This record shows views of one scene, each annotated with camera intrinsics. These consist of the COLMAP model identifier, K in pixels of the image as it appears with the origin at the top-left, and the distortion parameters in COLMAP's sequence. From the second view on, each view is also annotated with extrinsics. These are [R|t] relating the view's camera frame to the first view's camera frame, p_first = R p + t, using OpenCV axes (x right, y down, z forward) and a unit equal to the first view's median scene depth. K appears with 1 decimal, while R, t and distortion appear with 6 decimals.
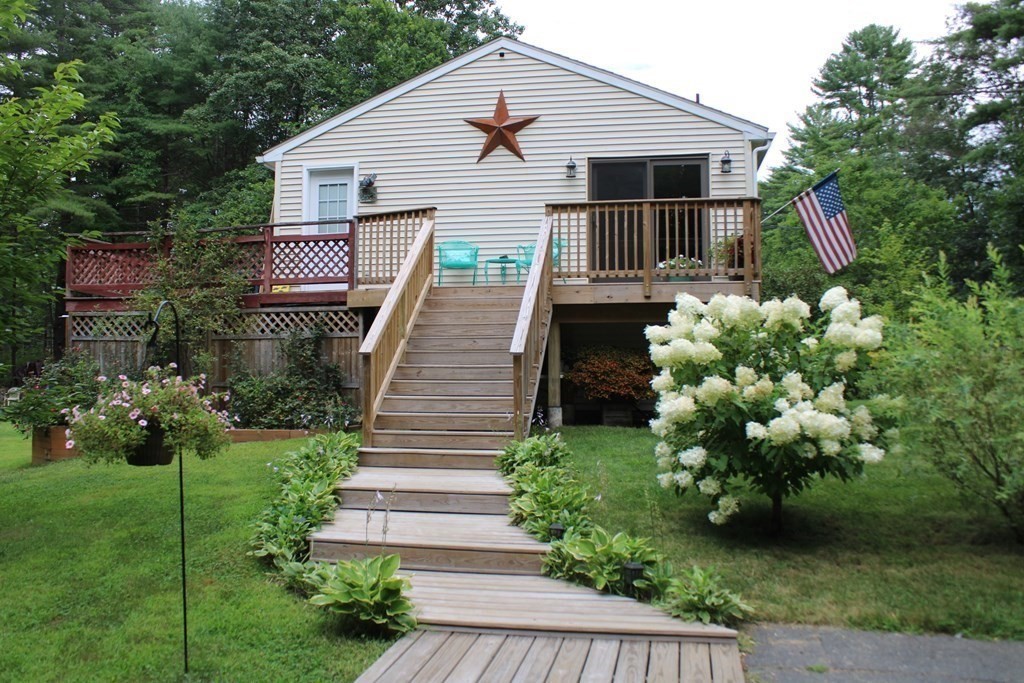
lens RADIAL K [[875.5, 0, 497.0], [0, 875.5, 336.3], [0, 0, 1]] dist [-0.199407, 0.214963]
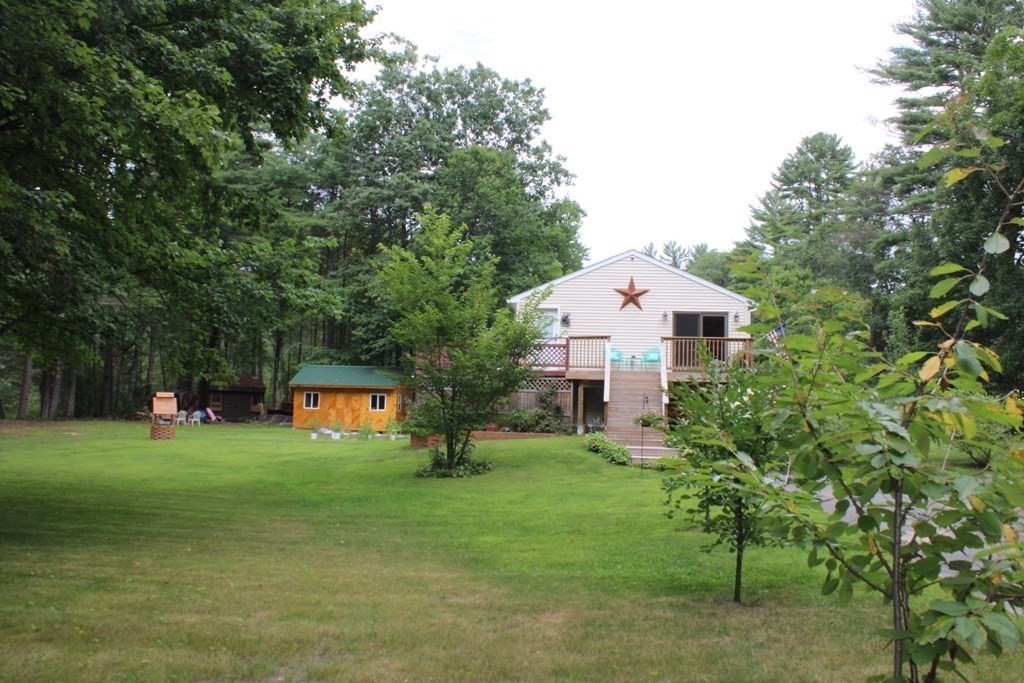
lens RADIAL K [[883.1, 0, 512.0], [0, 883.1, 341.5], [0, 0, 1]] dist [-0.148998, 0.141709]
pose [[0.996946, 0.030113, 0.072060, -0.085678], [-0.027545, 0.998959, -0.036369, -0.007680], [-0.073080, 0.034273, 0.996737, -0.218739]]
